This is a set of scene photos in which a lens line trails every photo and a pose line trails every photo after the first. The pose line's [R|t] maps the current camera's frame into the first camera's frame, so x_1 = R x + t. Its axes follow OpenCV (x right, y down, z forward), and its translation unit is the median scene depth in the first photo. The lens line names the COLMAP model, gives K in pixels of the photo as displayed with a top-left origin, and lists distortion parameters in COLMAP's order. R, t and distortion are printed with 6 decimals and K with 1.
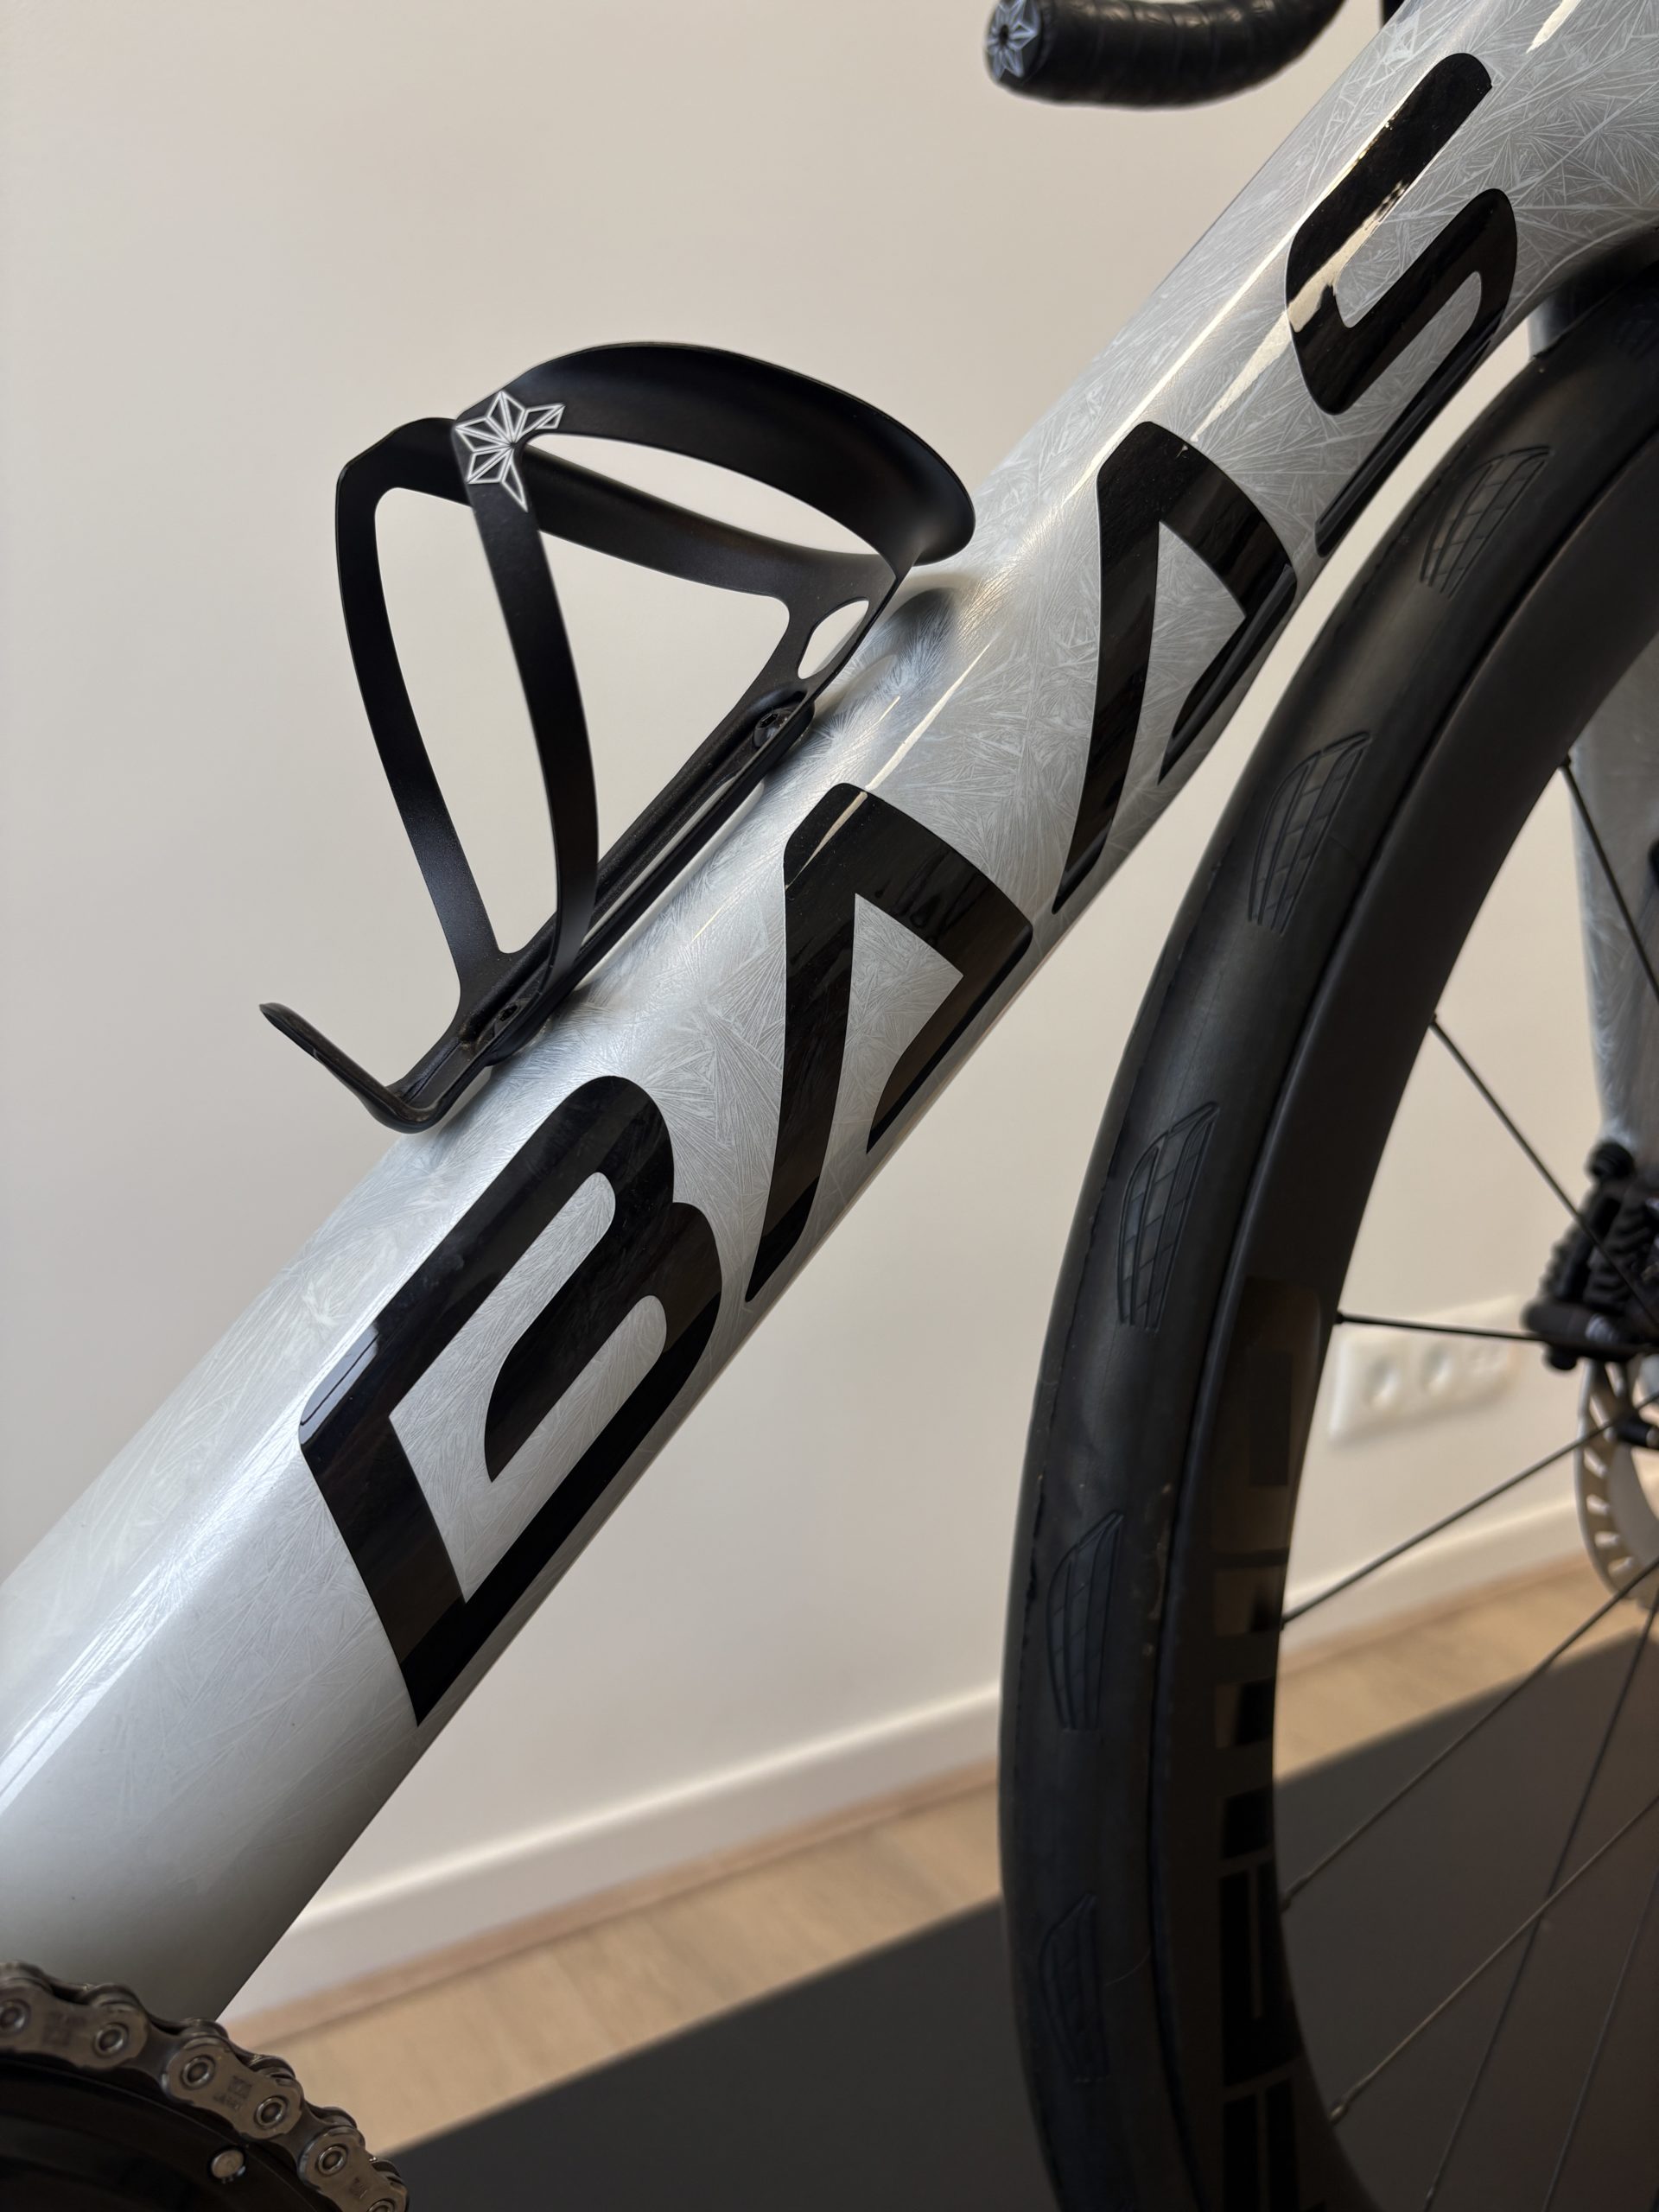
lens RADIAL K [[1703.8, 0, 777.0], [0, 1703.8, 1109.0], [0, 0, 1]] dist [0.070136, -0.152833]
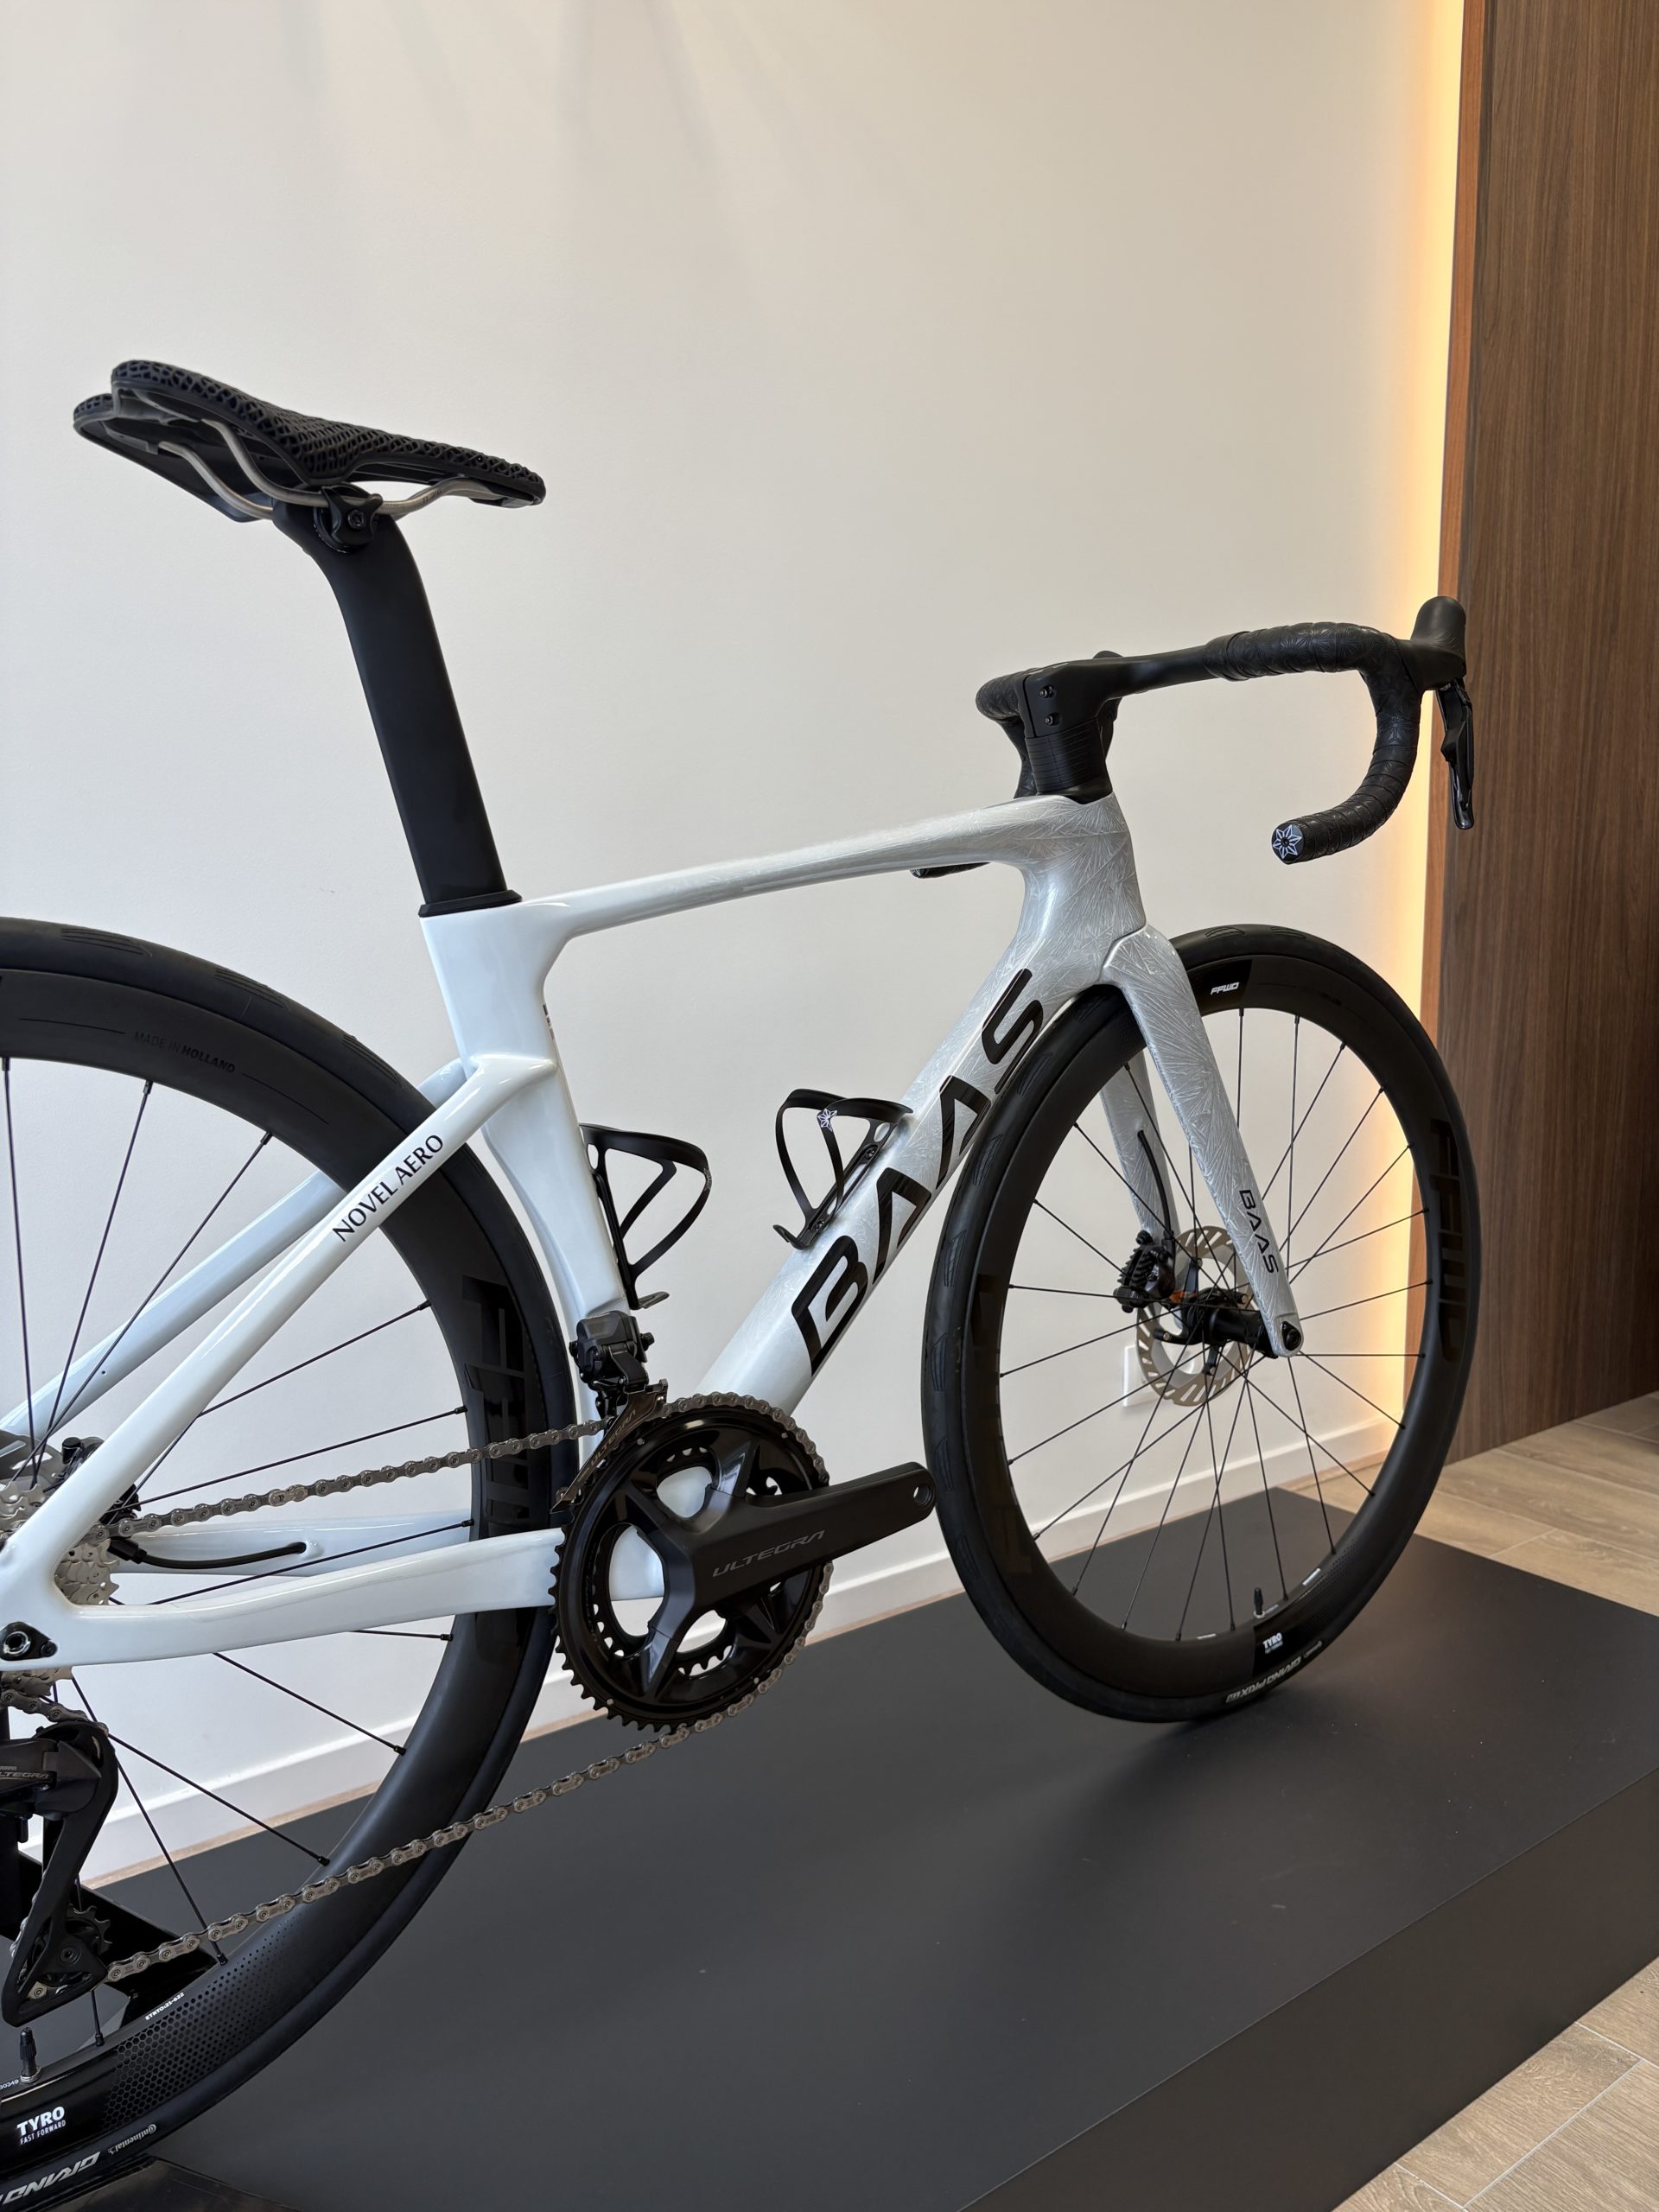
lens RADIAL K [[1635.2, 0, 829.5], [0, 1635.2, 1106.0], [0, 0, 1]] dist [0.000872, 0.002034]
pose [[0.995708, -0.054645, 0.074692, -0.422379], [0.059712, 0.995939, -0.067378, -0.069685], [-0.070707, 0.071549, 0.994928, -3.245824]]
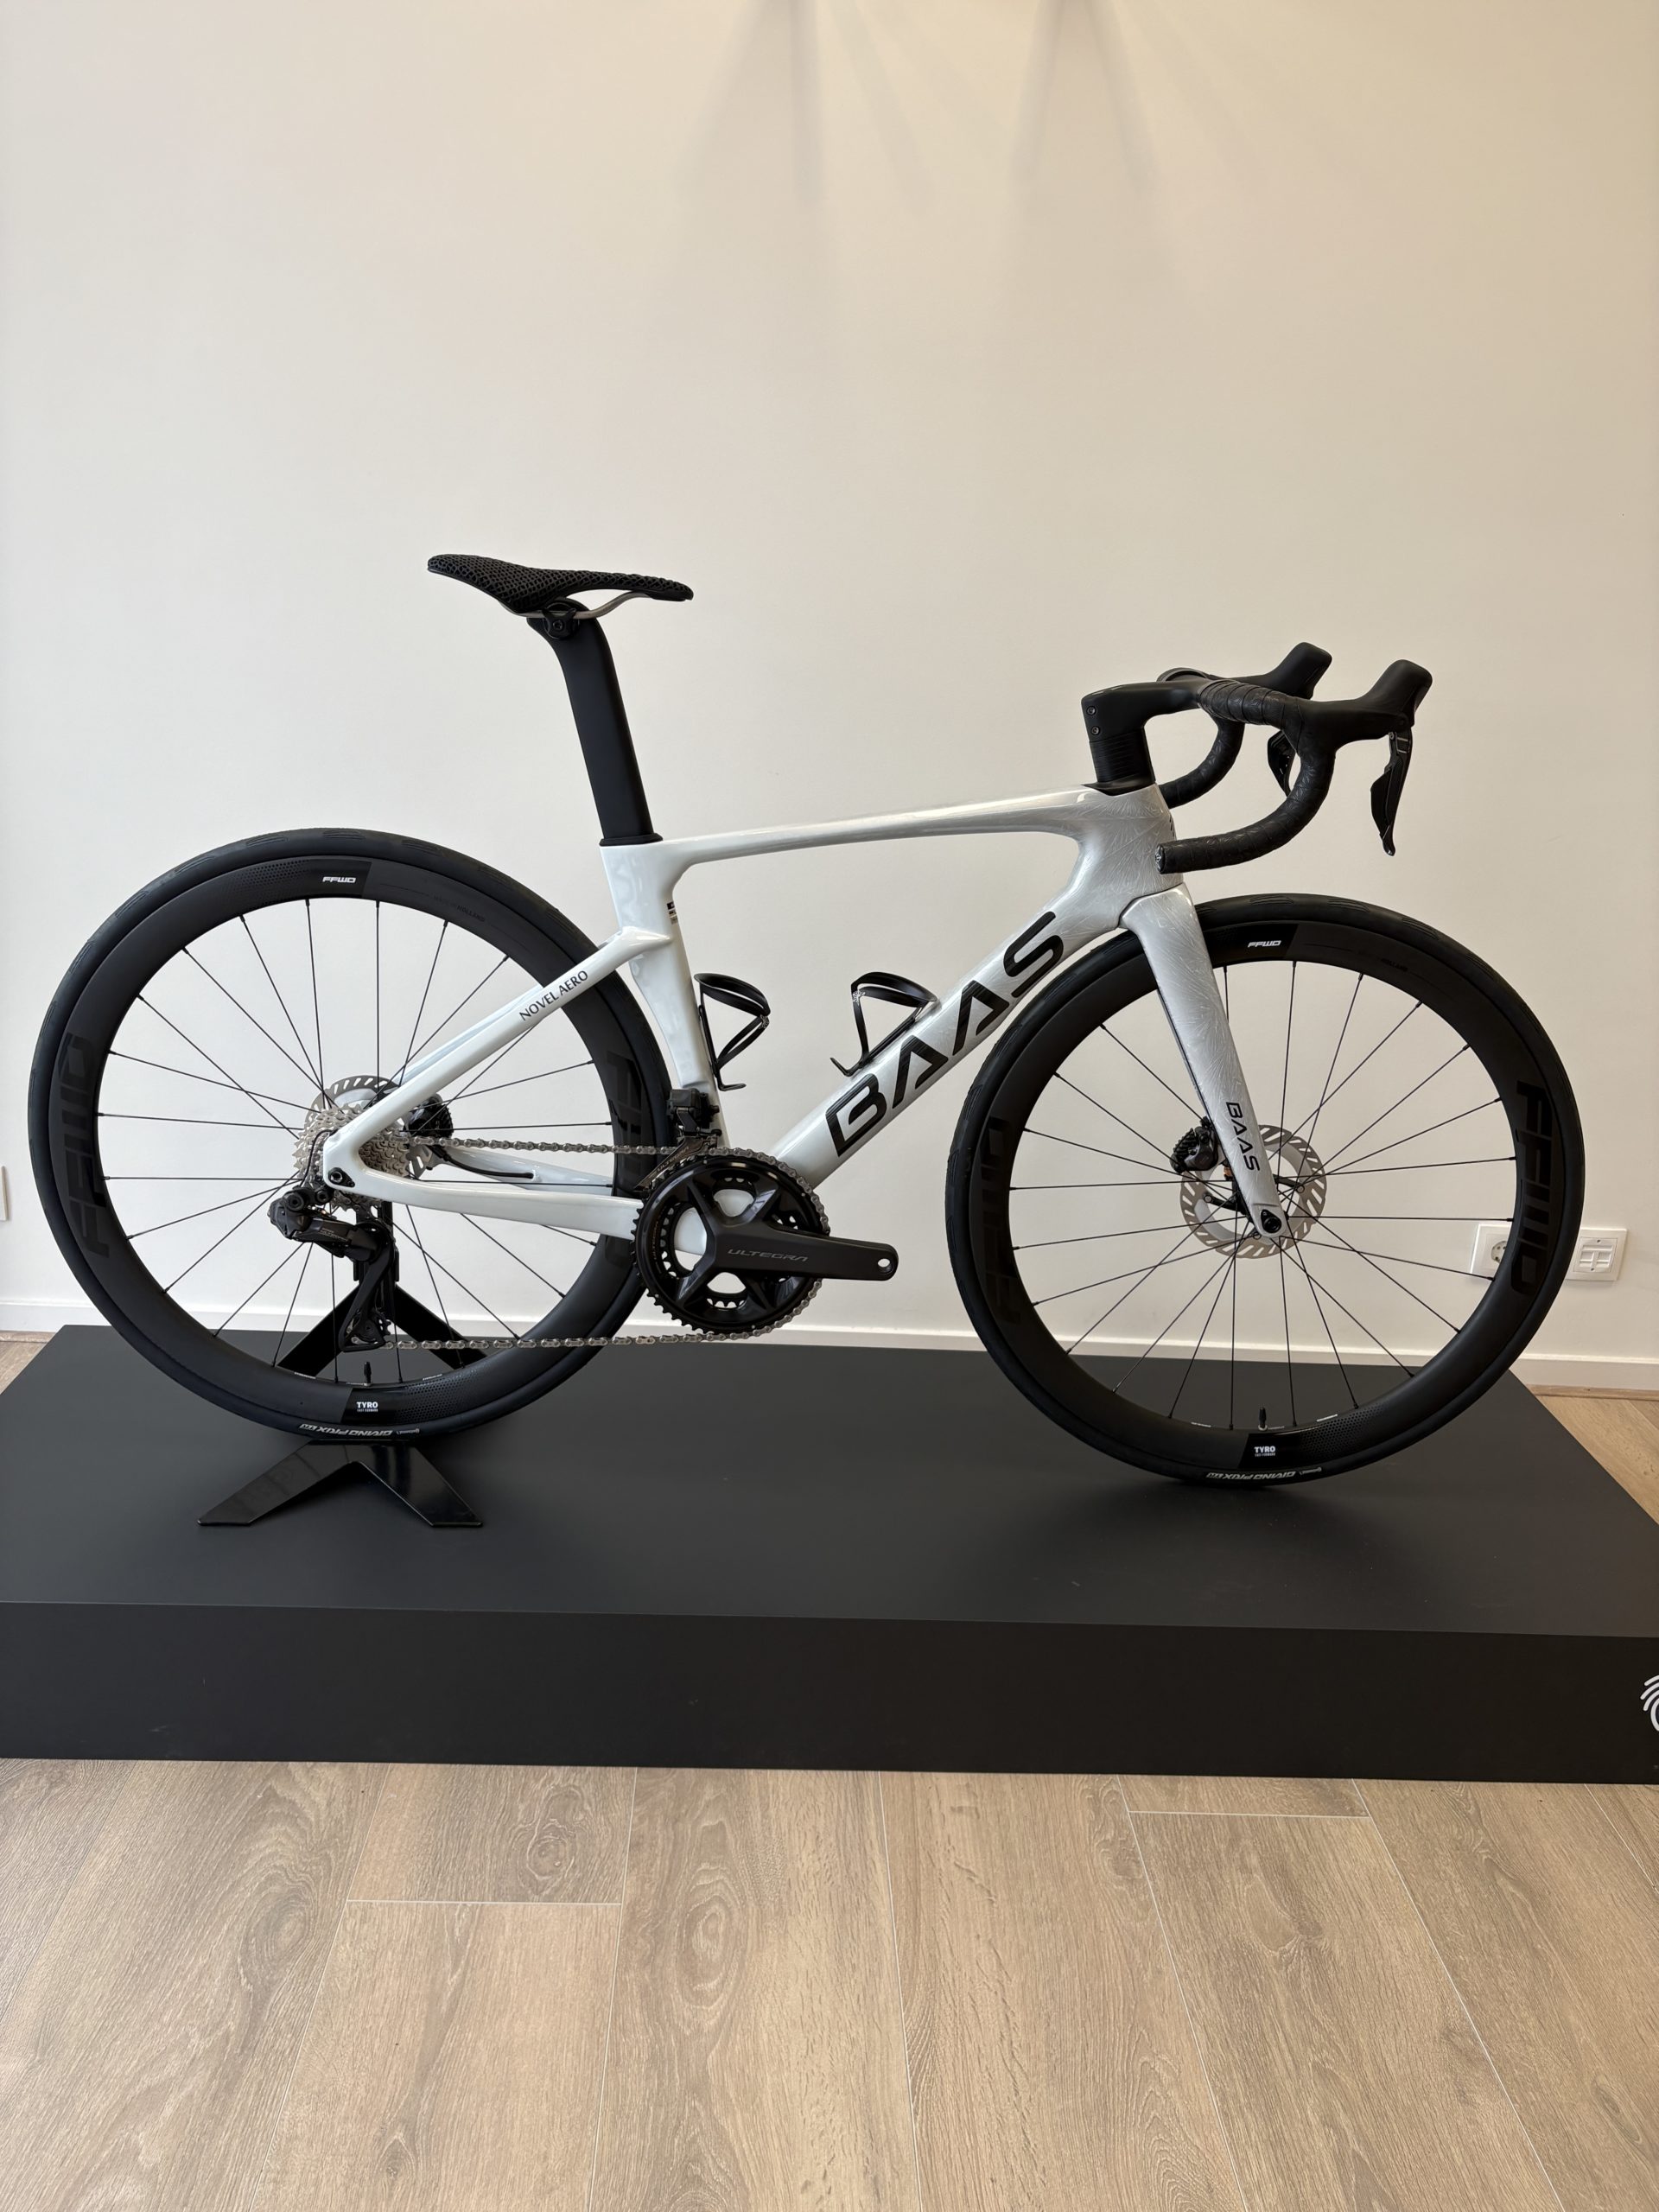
lens RADIAL K [[1635.2, 0, 829.5], [0, 1635.2, 1106.0], [0, 0, 1]] dist [0.000872, 0.002034]
pose [[0.864173, 0.162482, -0.476240, 2.815581], [-0.117296, 0.985406, 0.123356, -0.656222], [0.489333, -0.050740, 0.870620, -4.702832]]
